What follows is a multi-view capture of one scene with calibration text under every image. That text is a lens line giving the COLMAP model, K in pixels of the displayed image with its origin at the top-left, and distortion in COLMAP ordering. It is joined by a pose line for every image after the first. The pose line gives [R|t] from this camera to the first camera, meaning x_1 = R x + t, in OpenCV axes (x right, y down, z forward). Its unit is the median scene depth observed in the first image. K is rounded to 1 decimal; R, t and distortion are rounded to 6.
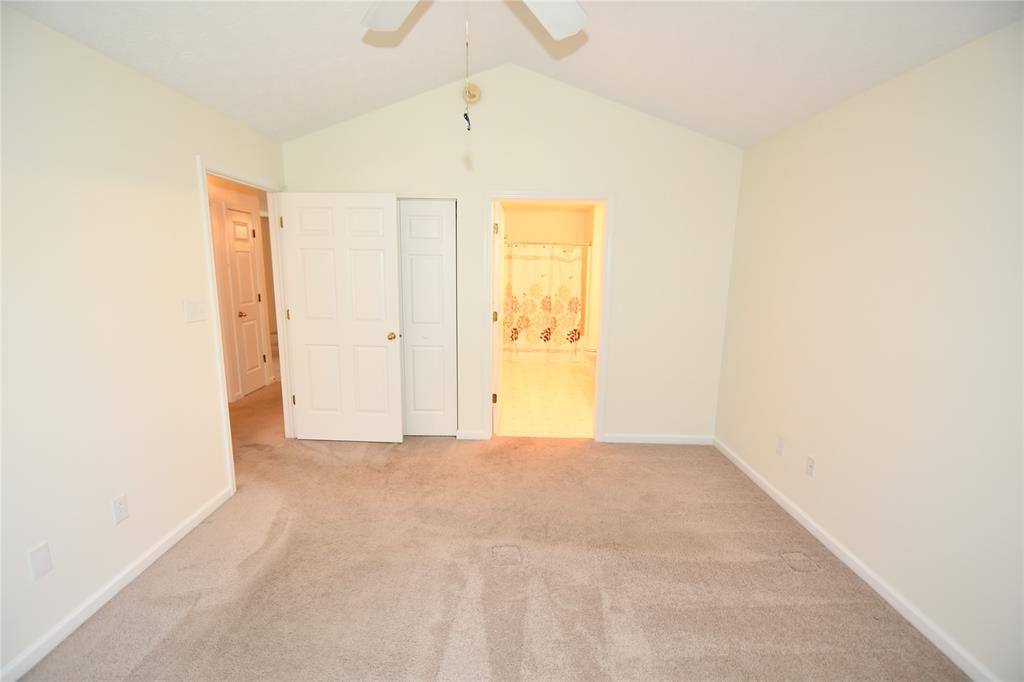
lens RADIAL K [[452.2, 0, 506.2], [0, 452.2, 337.8], [0, 0, 1]] dist [-0.014328, -0.002197]
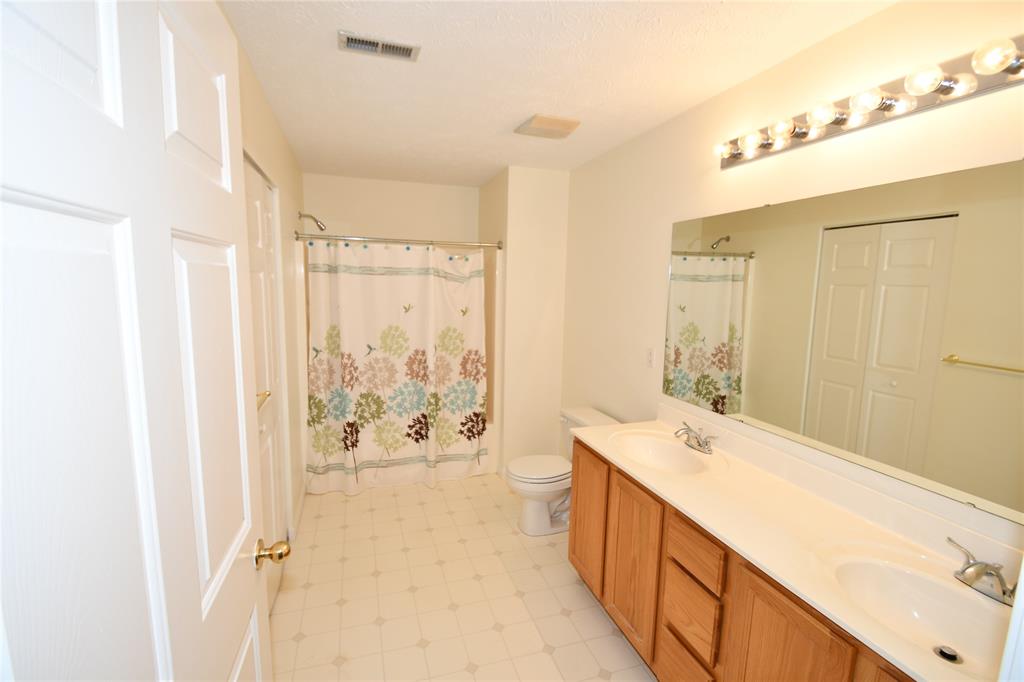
lens RADIAL K [[452.2, 0, 507.6], [0, 452.2, 347.4], [0, 0, 1]] dist [-0.014328, -0.002197]
pose [[0.944387, -0.039536, 0.326451, 0.022837], [0.043671, 0.999032, -0.005344, -0.088157], [-0.325924, 0.019304, 0.945199, 0.506996]]
